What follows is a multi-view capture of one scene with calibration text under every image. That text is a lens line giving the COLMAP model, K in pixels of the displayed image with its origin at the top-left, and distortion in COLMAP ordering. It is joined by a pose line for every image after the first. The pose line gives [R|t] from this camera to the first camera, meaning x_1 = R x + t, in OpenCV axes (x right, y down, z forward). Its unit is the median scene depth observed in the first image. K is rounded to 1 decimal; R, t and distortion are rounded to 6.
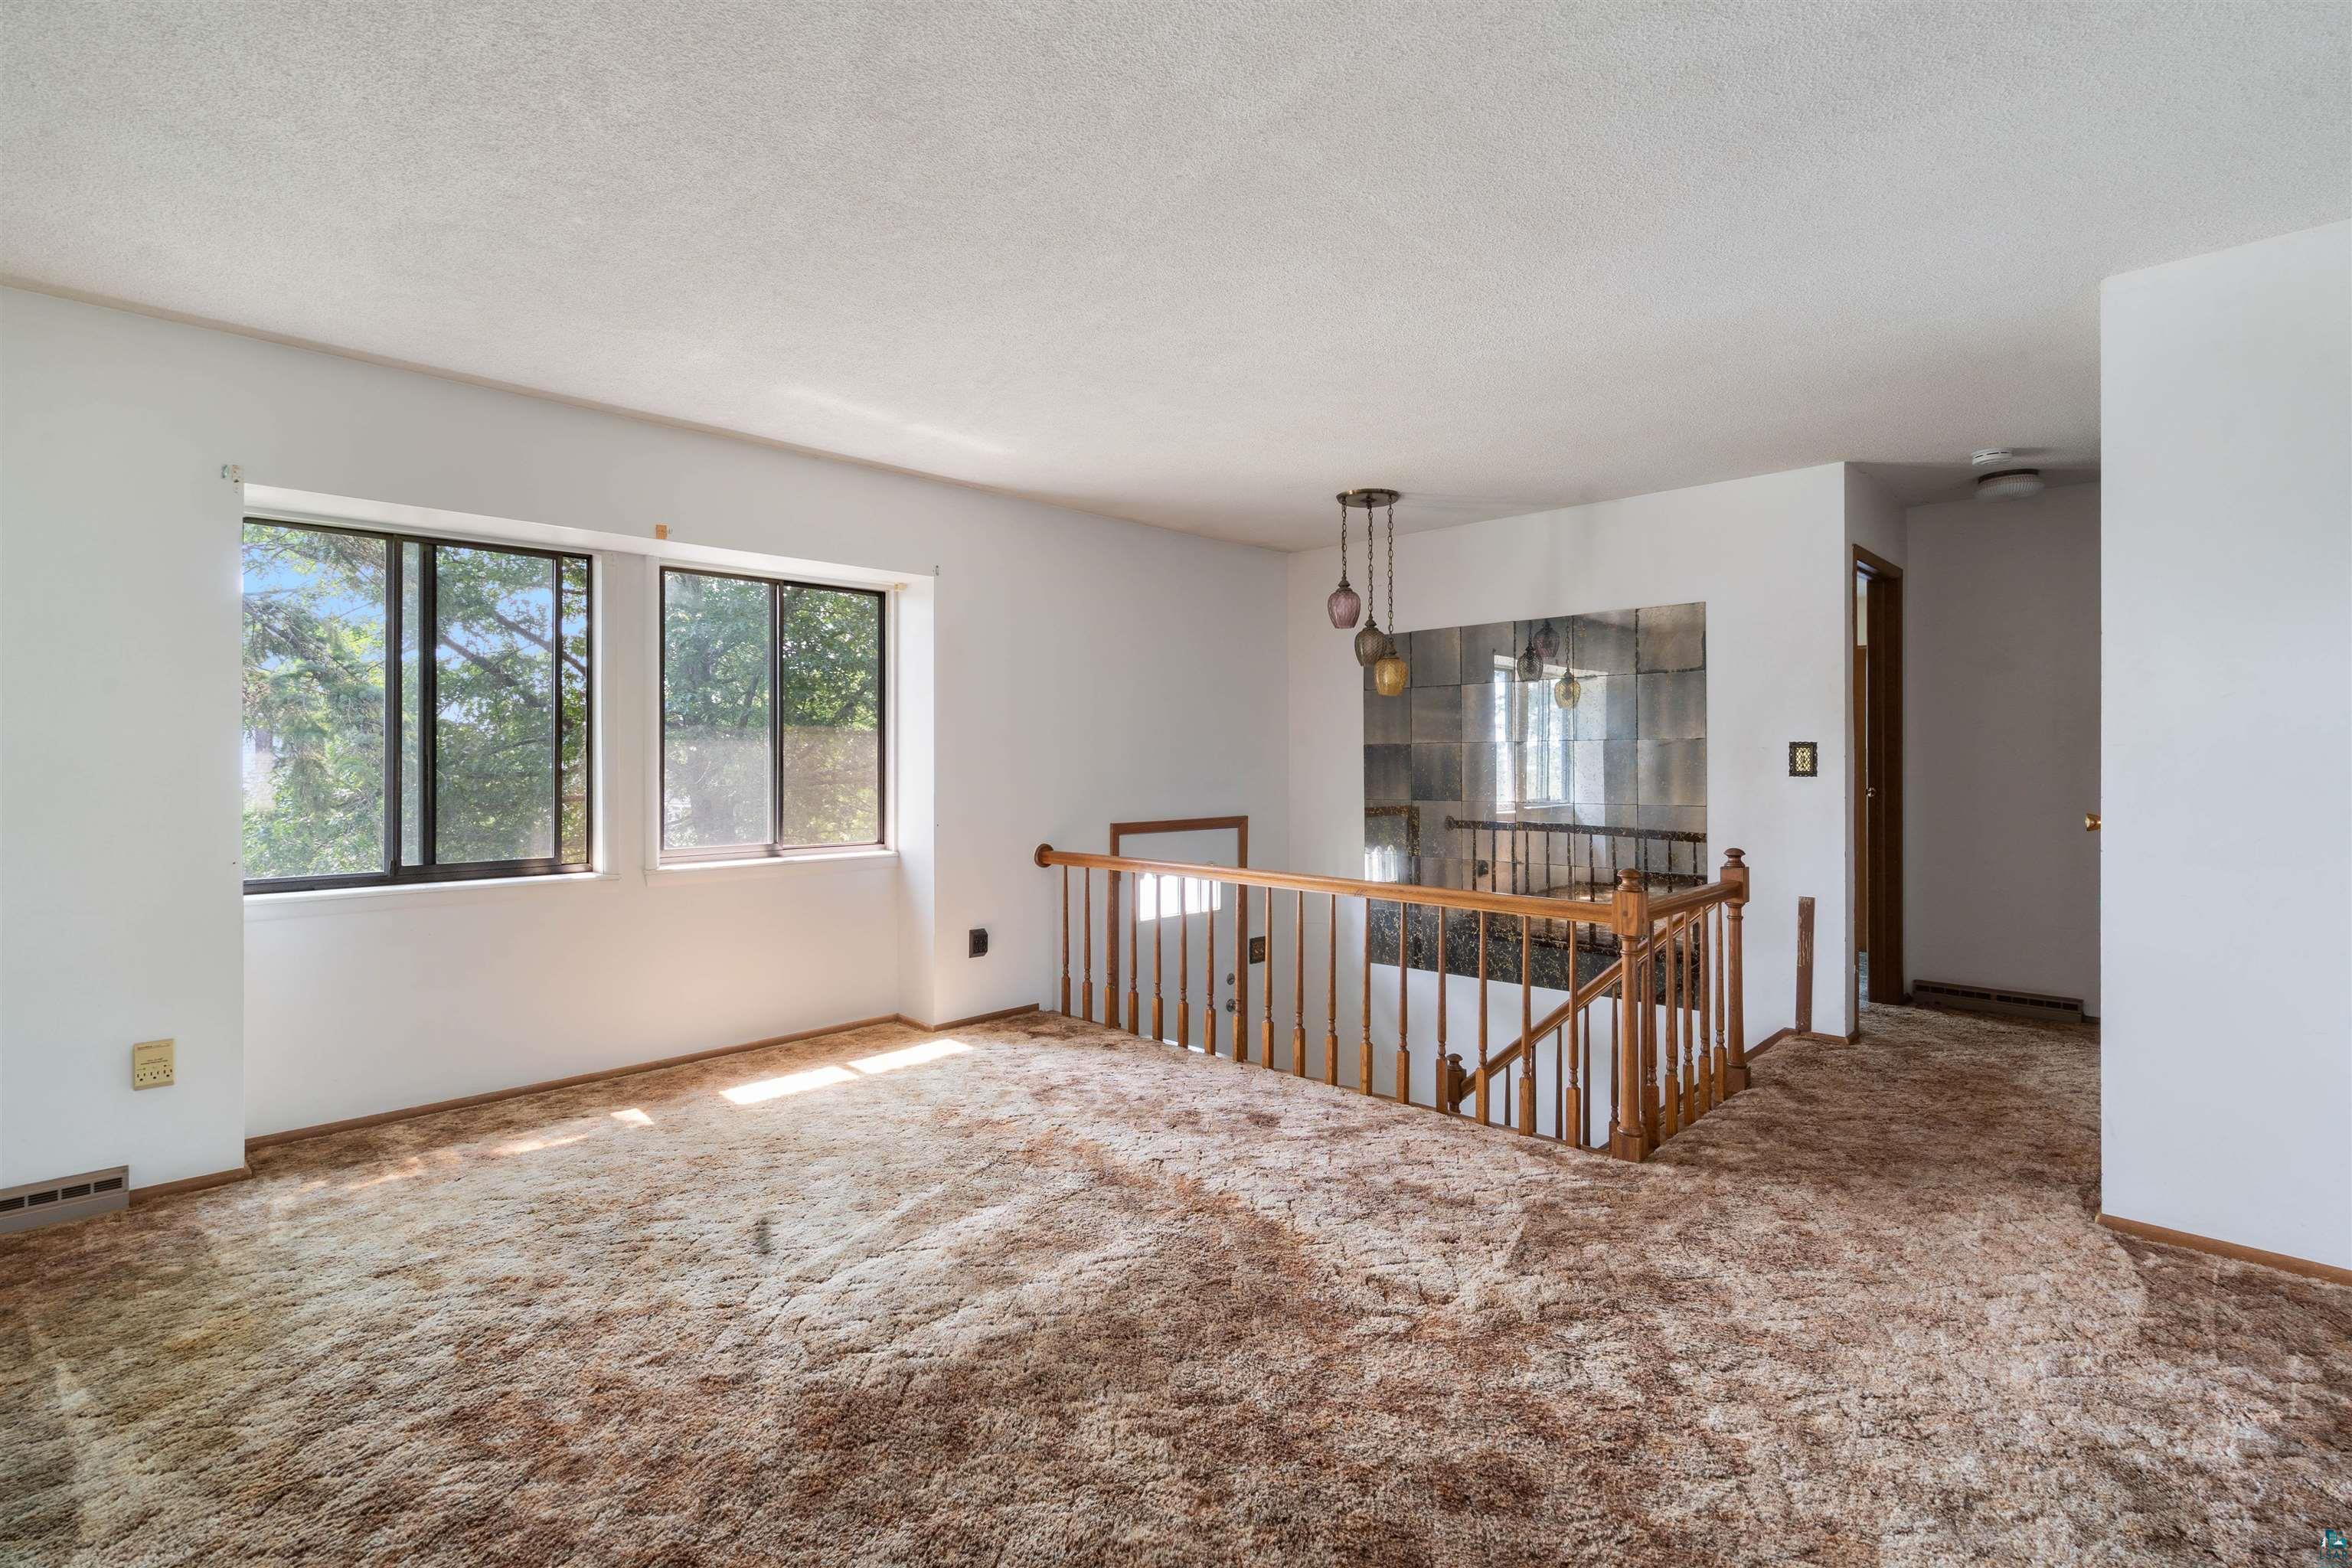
lens RADIAL K [[1096.0, 0, 1173.7], [0, 1096.0, 757.5], [0, 0, 1]] dist [-0.000303, 0.000136]
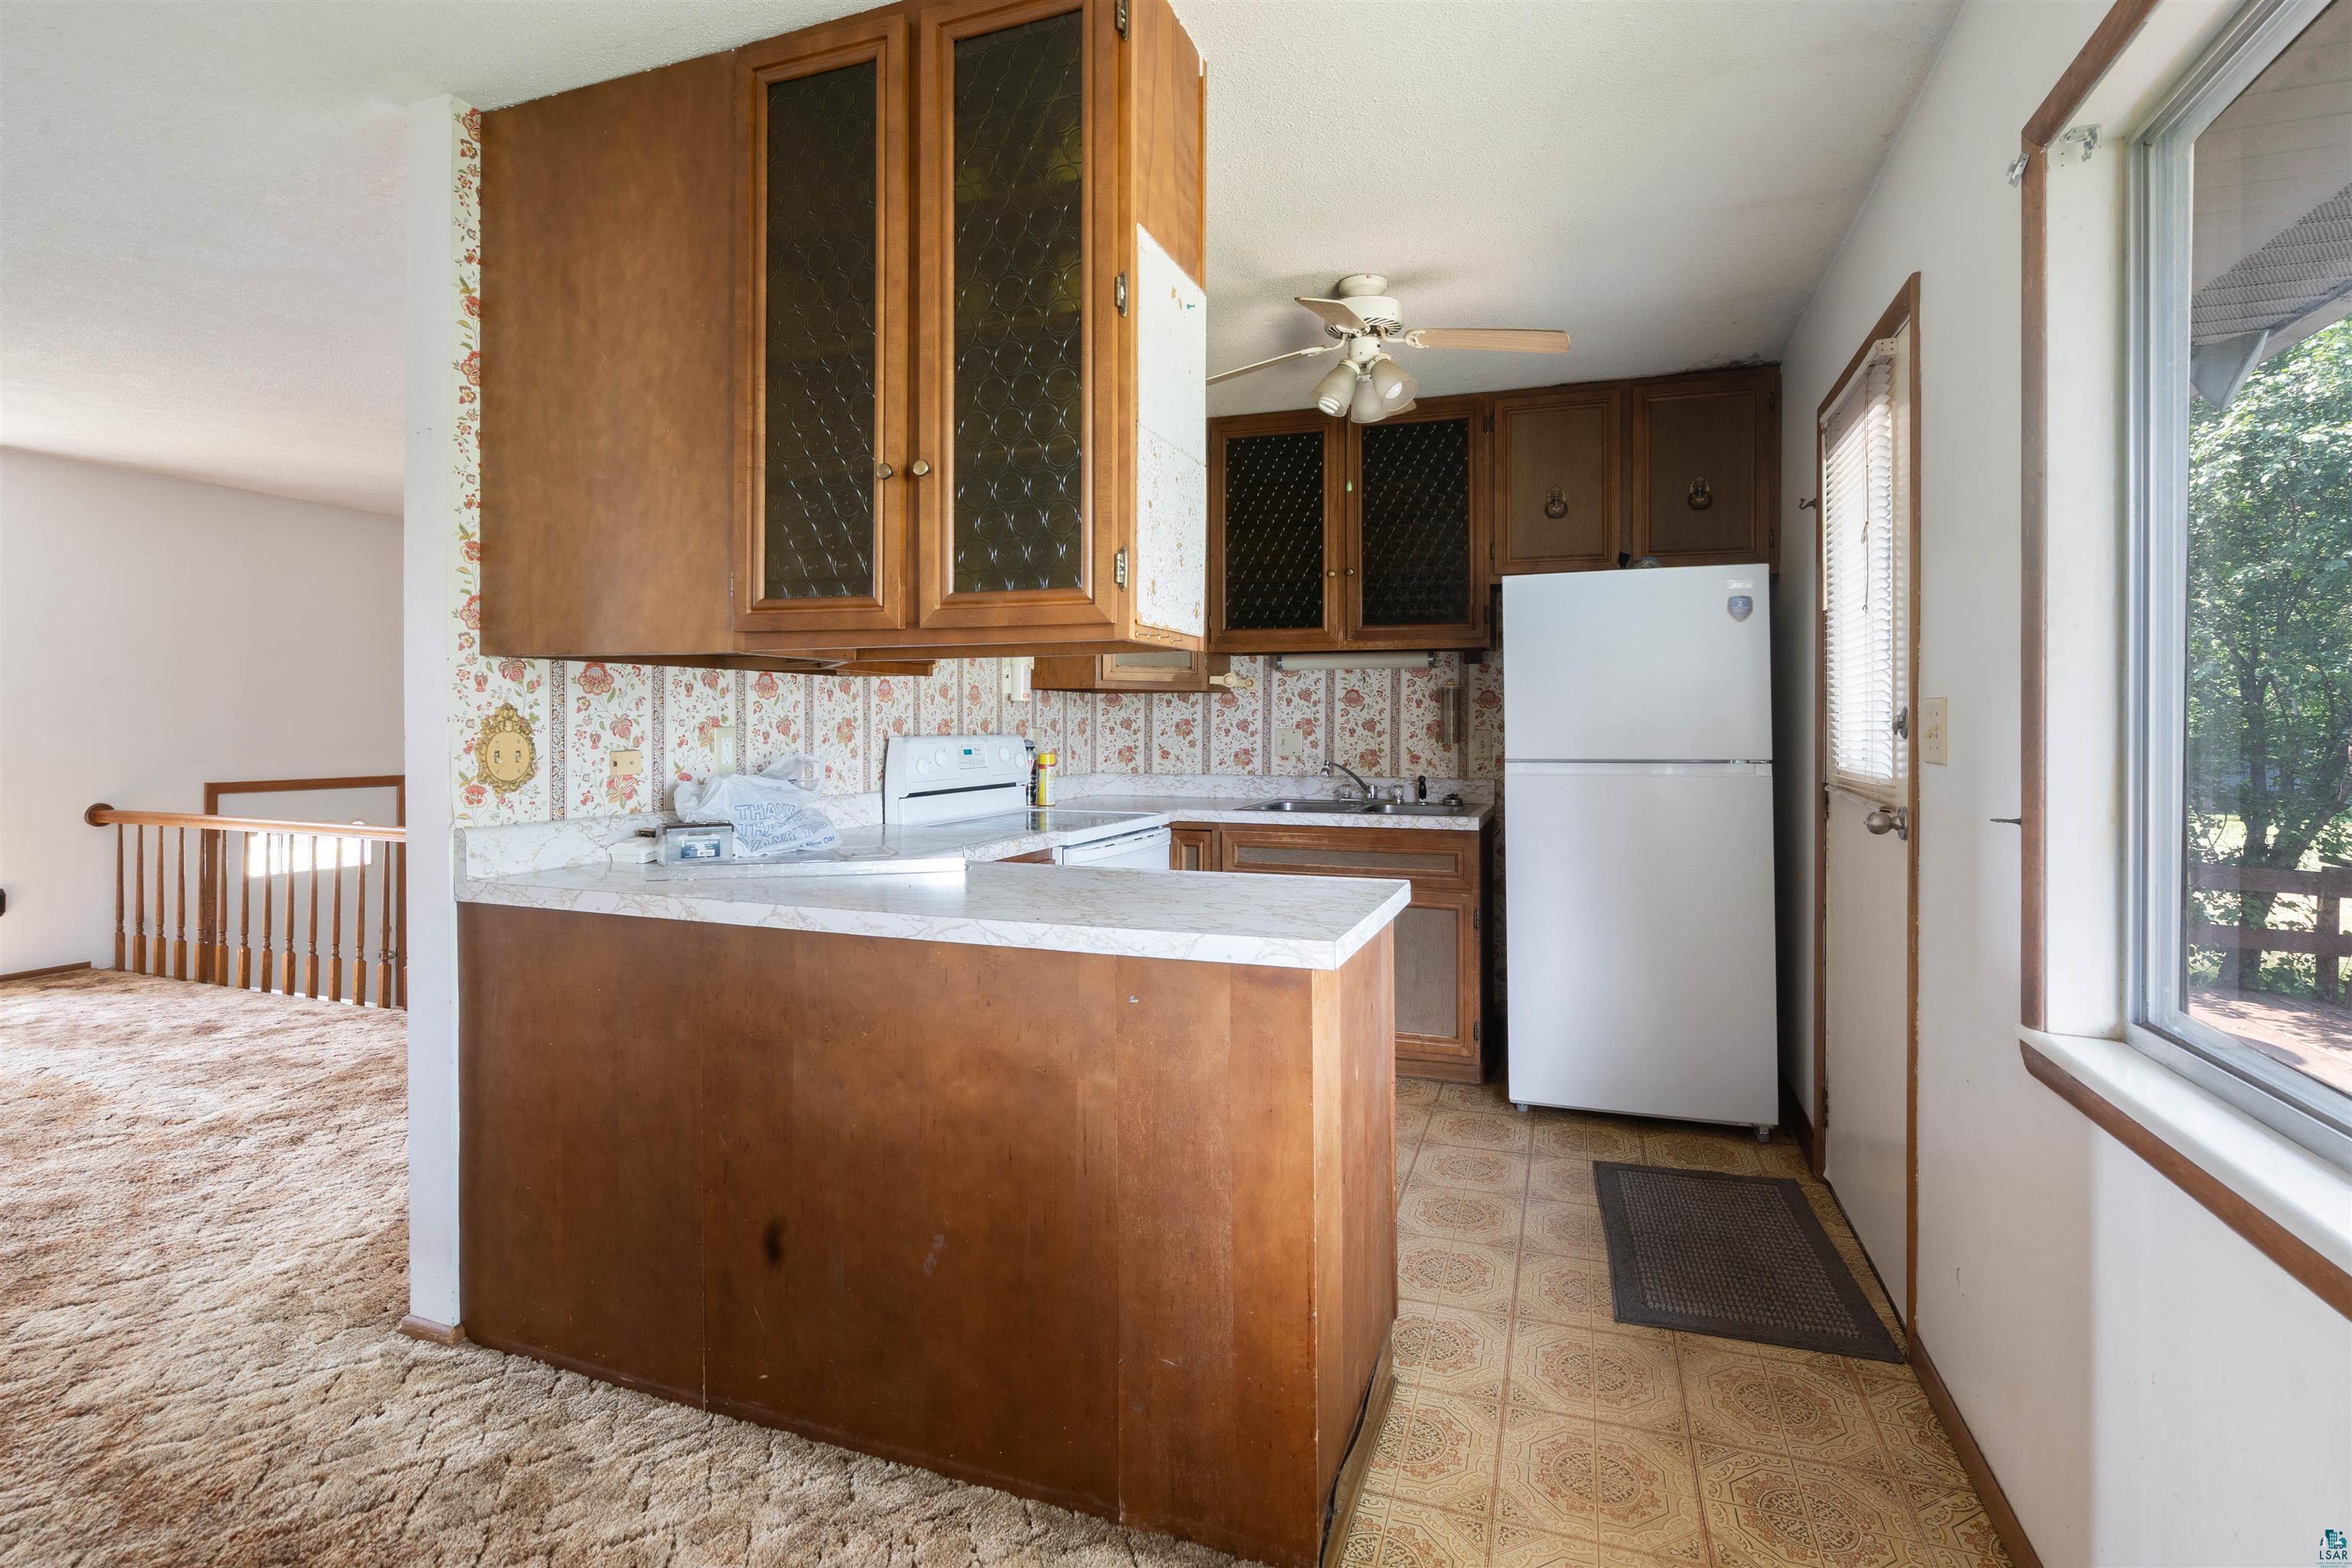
lens RADIAL K [[1123.1, 0, 1167.0], [0, 1123.1, 737.0], [0, 0, 1]] dist [0.000921, 0.000523]
pose [[0.921824, 0.003268, 0.387596, 0.387991], [-0.004663, 0.999986, 0.002658, 0.010572], [-0.387582, -0.004257, 0.921825, -0.338092]]
